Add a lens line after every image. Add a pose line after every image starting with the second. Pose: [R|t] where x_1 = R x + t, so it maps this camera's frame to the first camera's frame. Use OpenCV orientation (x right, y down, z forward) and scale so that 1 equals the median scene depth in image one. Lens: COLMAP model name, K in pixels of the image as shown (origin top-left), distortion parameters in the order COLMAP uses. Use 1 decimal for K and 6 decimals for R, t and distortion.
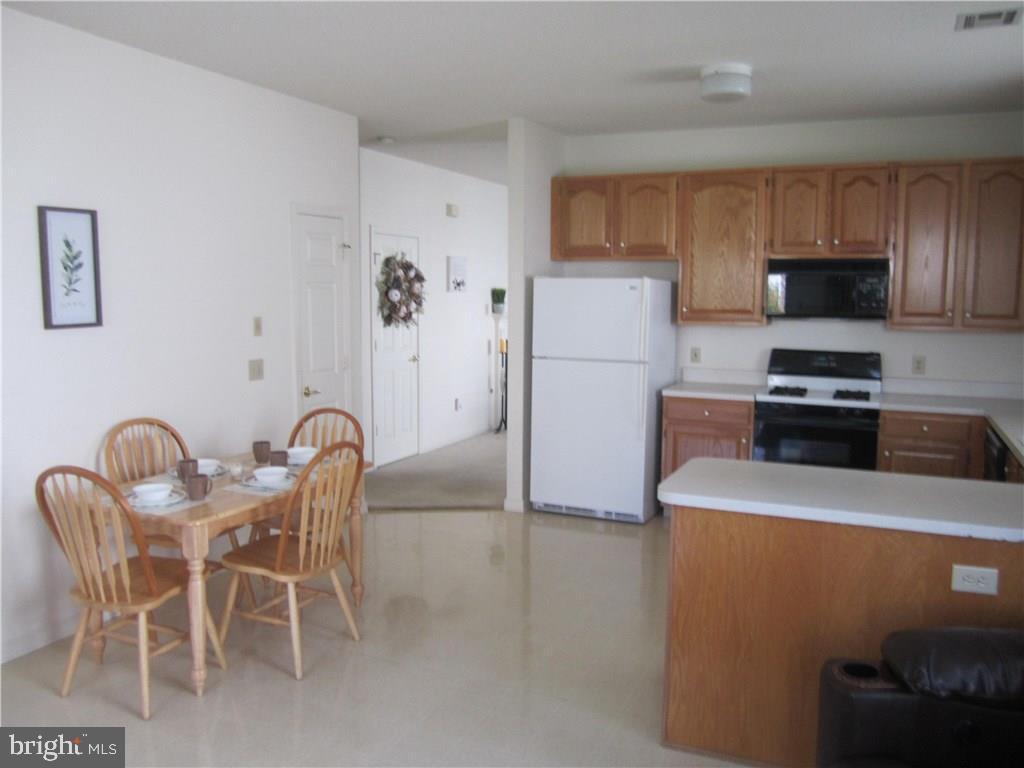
lens RADIAL K [[844.7, 0, 516.0], [0, 844.7, 382.8], [0, 0, 1]] dist [-0.056079, 0.018120]
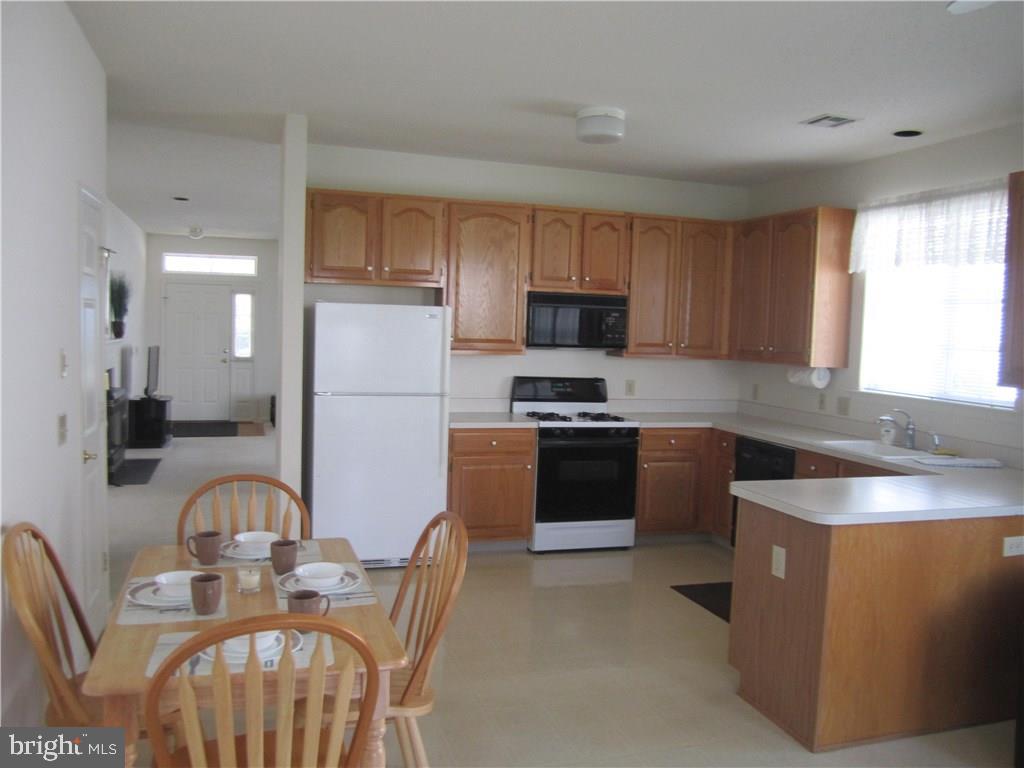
lens RADIAL K [[844.7, 0, 513.8], [0, 844.7, 385.3], [0, 0, 1]] dist [-0.056079, 0.018120]
pose [[0.740331, -0.030833, 0.671535, -0.435807], [0.046513, 0.998903, -0.005414, -0.026341], [-0.670632, 0.035244, 0.740953, 0.242128]]
